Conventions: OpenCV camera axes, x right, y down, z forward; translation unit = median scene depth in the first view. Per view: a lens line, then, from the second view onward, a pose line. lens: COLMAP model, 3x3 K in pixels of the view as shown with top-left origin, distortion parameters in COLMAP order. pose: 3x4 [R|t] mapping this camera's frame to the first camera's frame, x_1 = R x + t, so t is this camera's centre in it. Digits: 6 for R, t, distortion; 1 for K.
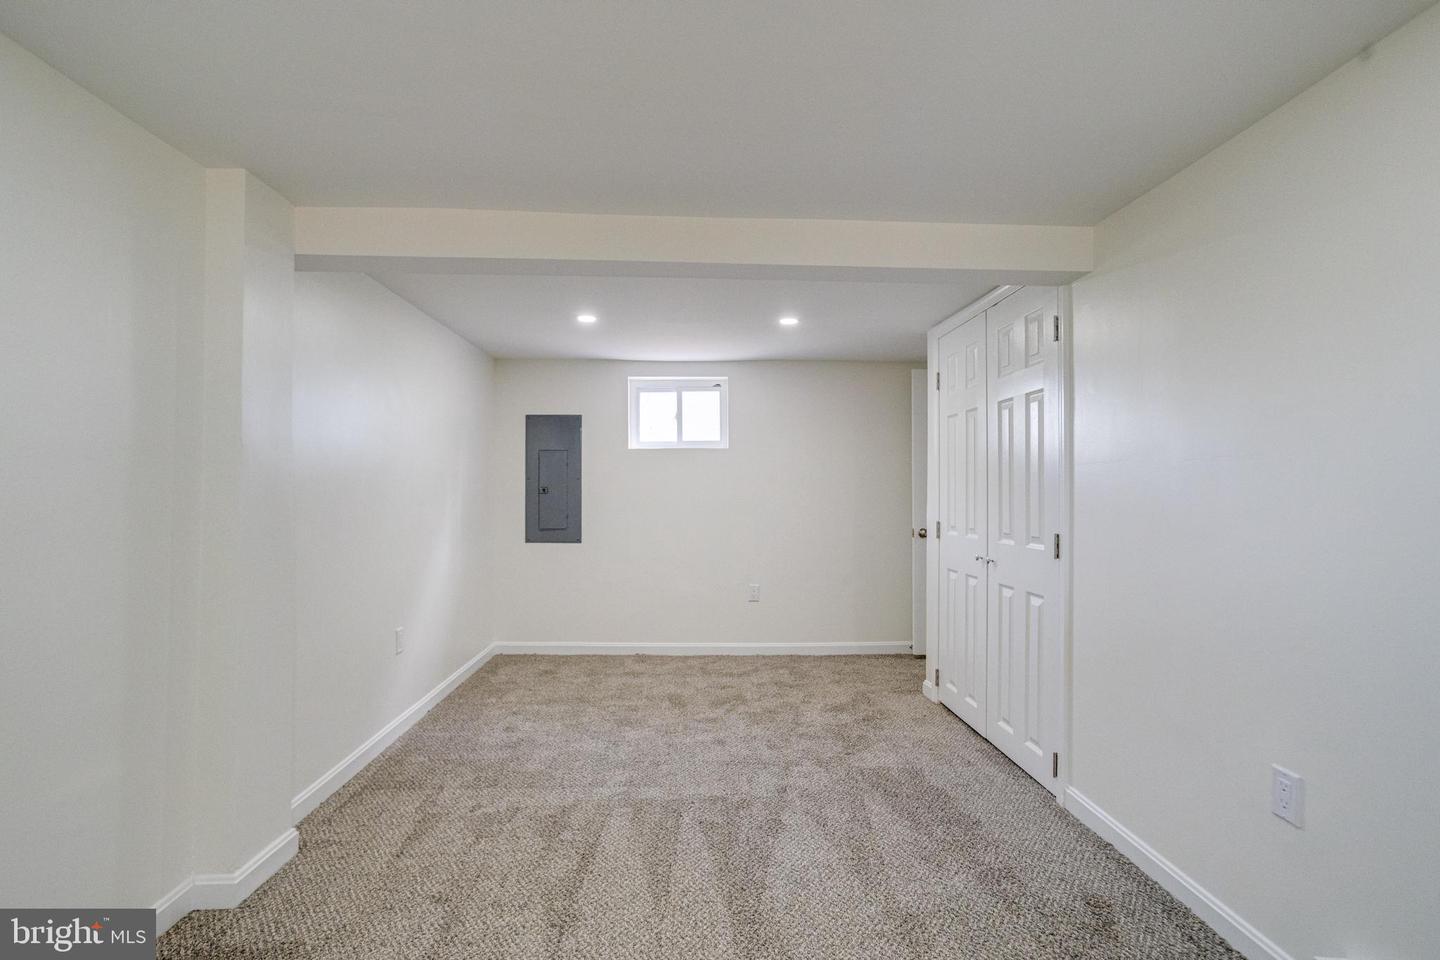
lens RADIAL K [[700.6, 0, 720.0], [0, 700.6, 480.0], [0, 0, 1]] dist [-0.049837, 0.054857]
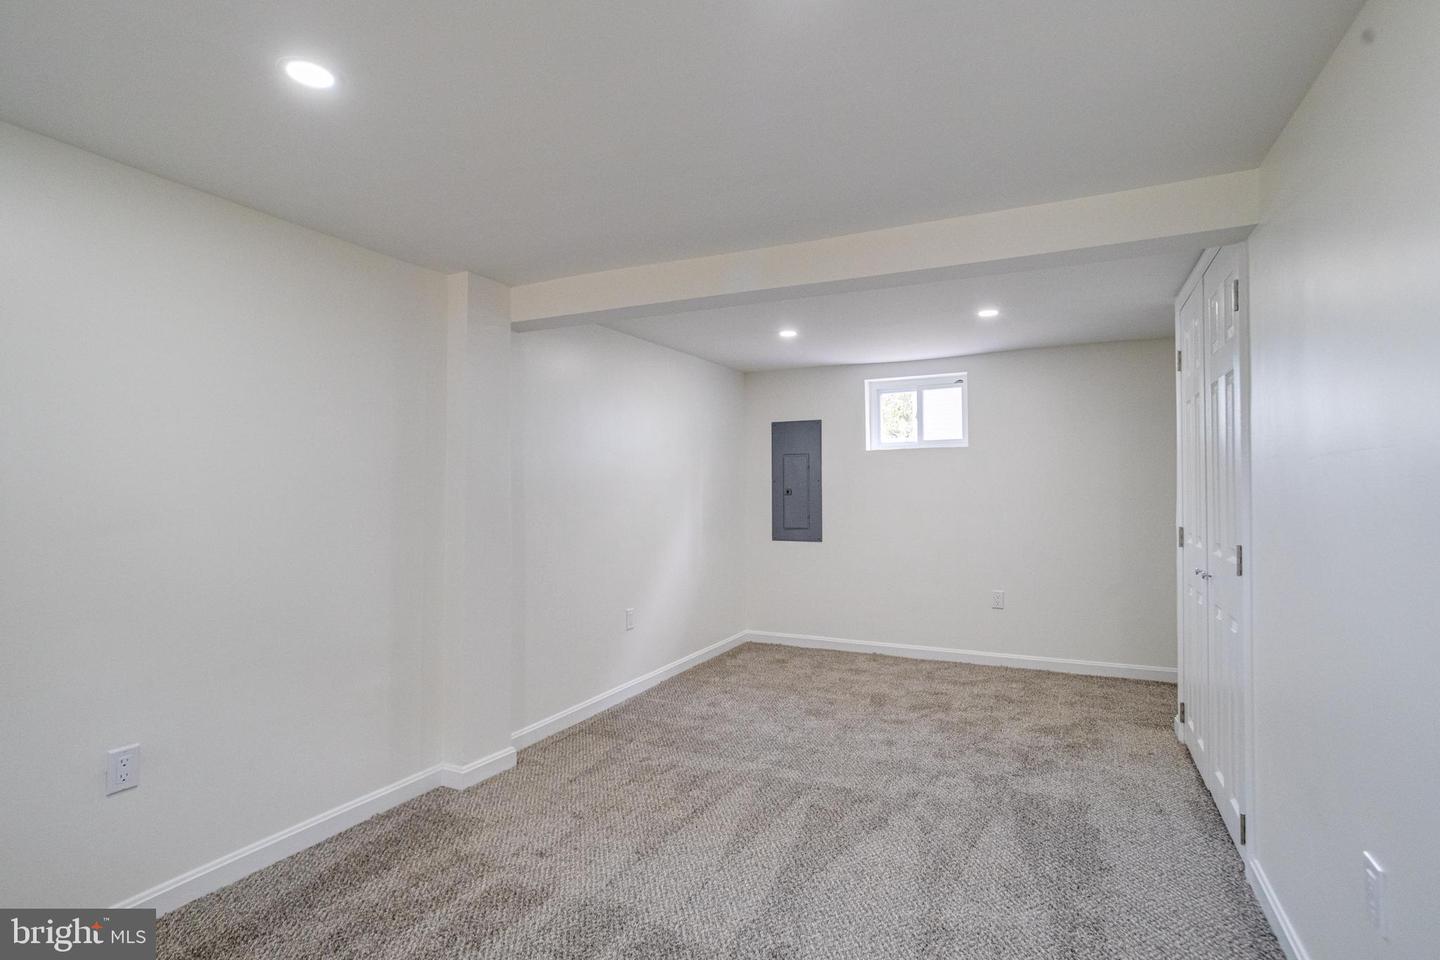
lens RADIAL K [[710.8, 0, 720.0], [0, 710.8, 480.0], [0, 0, 1]] dist [-0.001317, 0.000899]
pose [[0.883764, -0.016685, -0.467635, 0.225097], [0.018791, 0.999823, -0.000160, -0.007790], [0.467555, -0.008646, 0.883921, -0.019729]]
